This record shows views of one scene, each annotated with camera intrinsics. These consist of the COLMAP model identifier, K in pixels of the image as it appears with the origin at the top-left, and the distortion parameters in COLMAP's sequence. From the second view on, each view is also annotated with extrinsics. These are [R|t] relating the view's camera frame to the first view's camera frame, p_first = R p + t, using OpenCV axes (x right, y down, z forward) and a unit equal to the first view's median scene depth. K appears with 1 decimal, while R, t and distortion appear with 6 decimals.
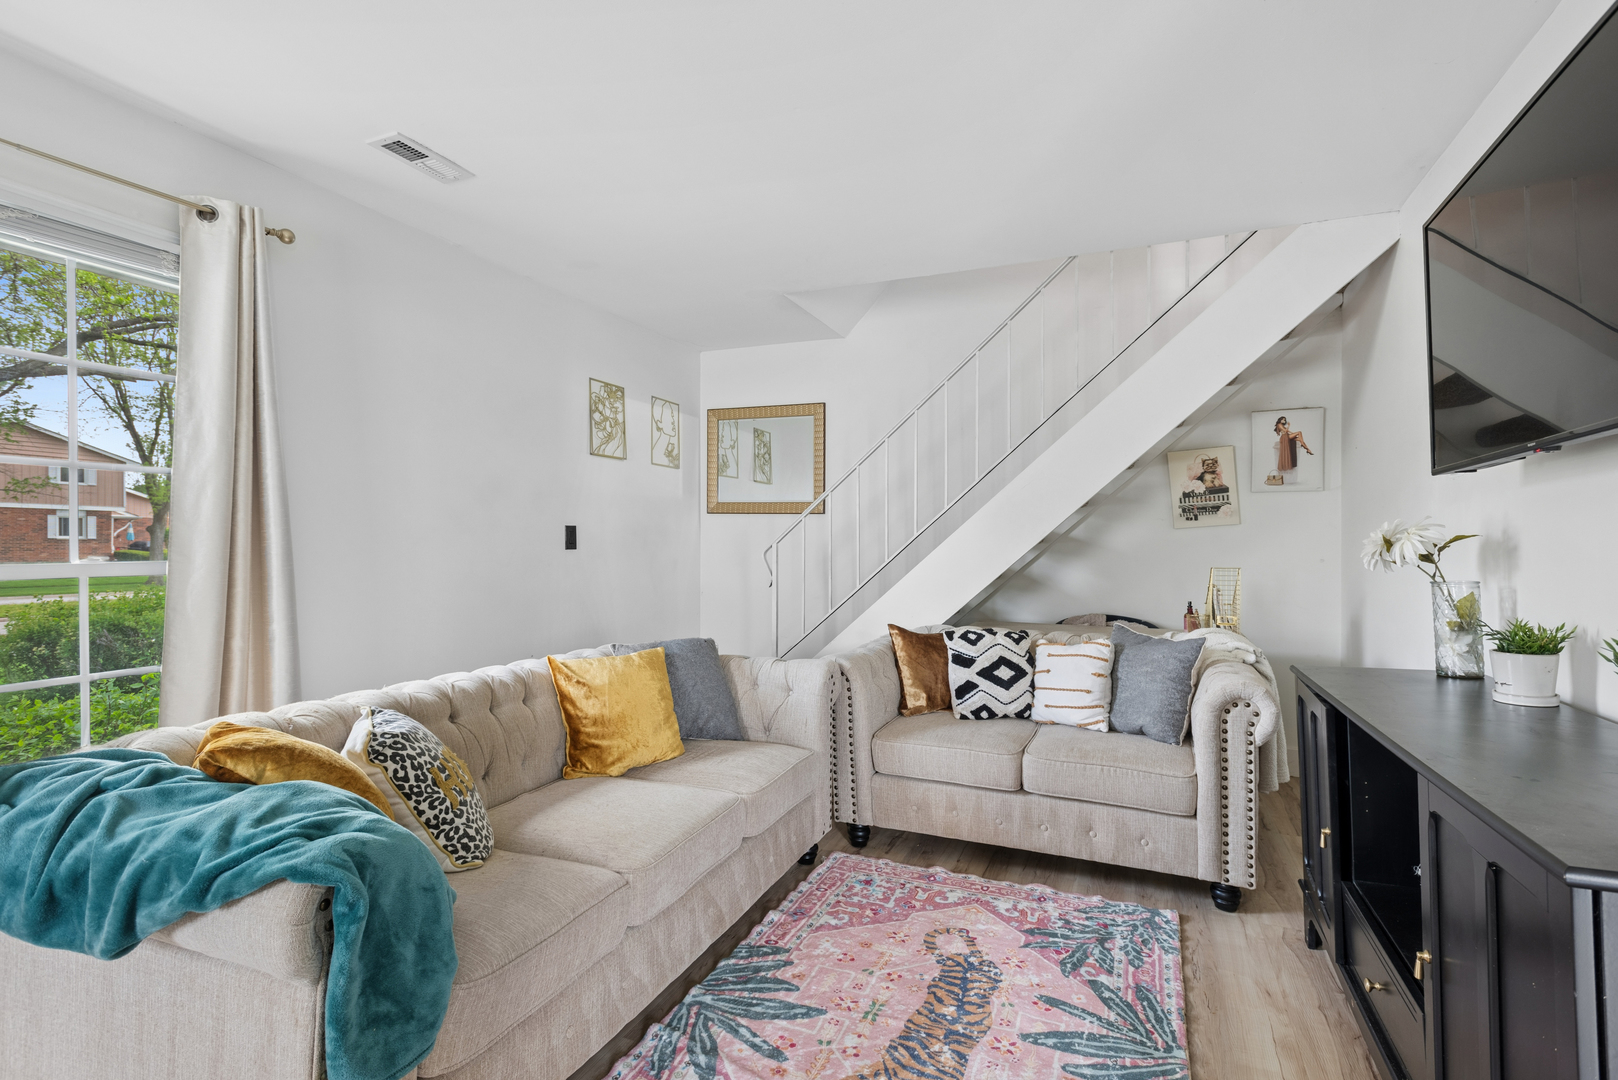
lens RADIAL K [[779.2, 0, 809.0], [0, 779.2, 540.0], [0, 0, 1]] dist [0.013160, -0.001327]
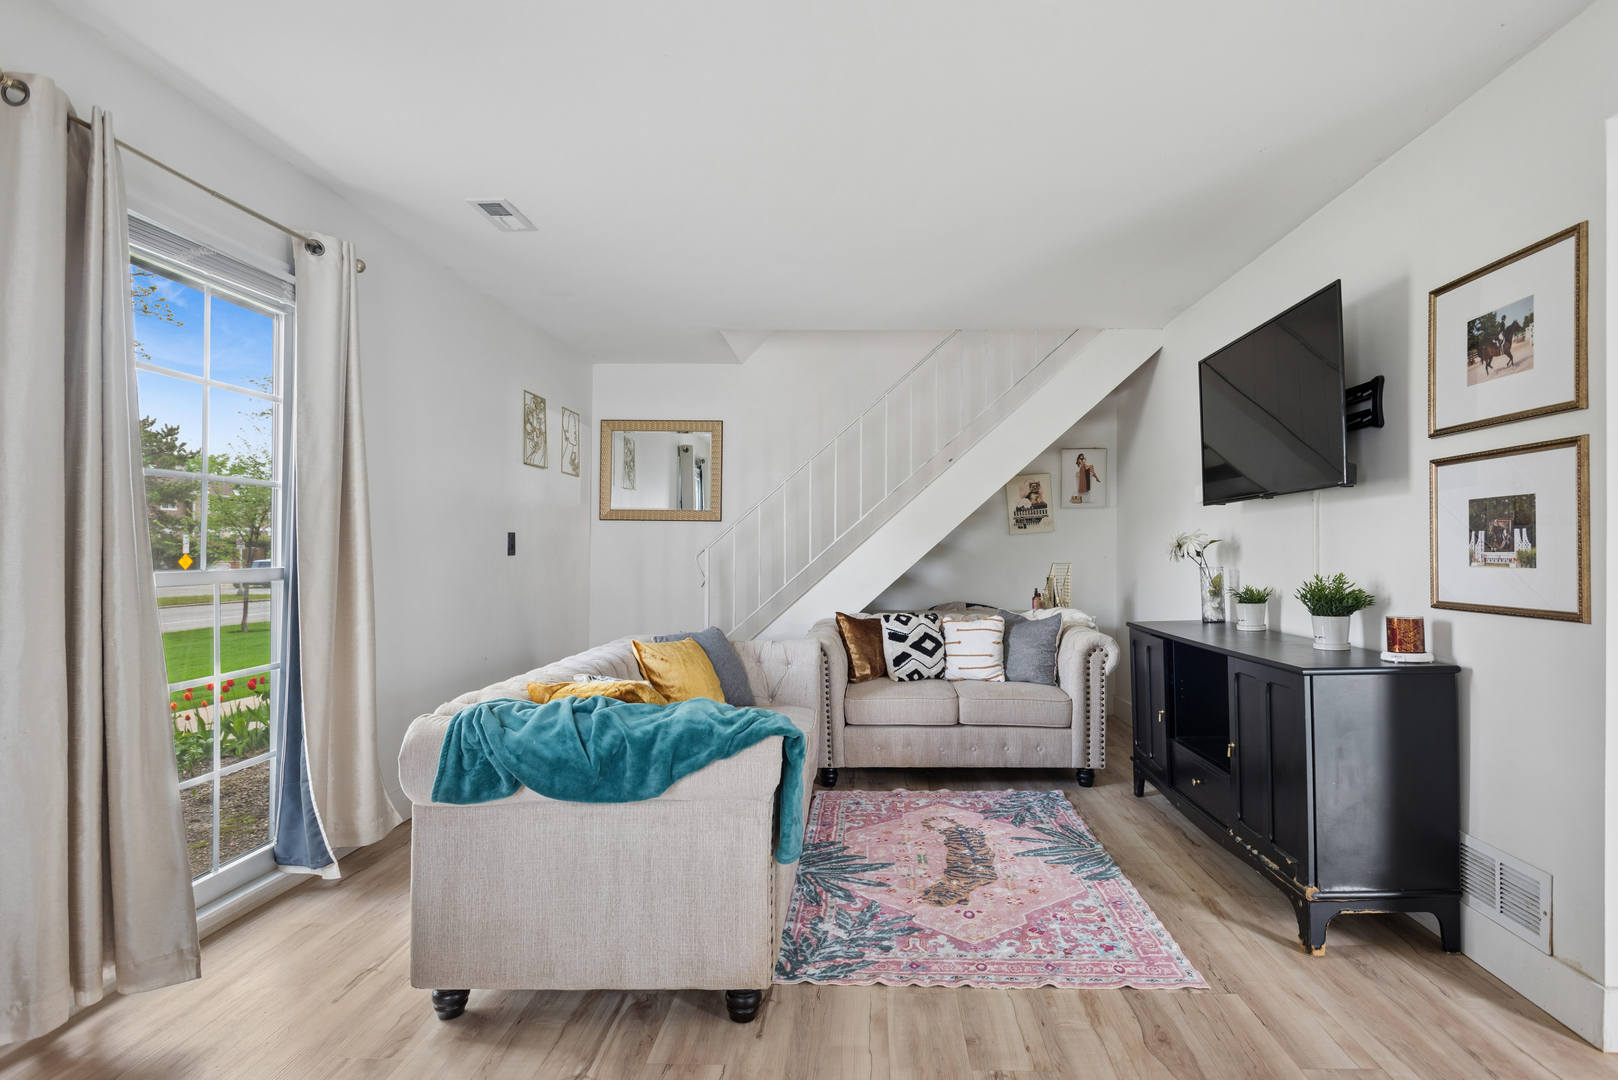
lens RADIAL K [[934.2, 0, 809.0], [0, 934.2, 540.0], [0, 0, 1]] dist [-0.003342, 0.000896]
pose [[0.924130, -0.003044, 0.382065, -0.566598], [0.005062, 0.999978, -0.004275, -0.001459], [-0.382044, 0.005885, 0.924126, -0.406666]]
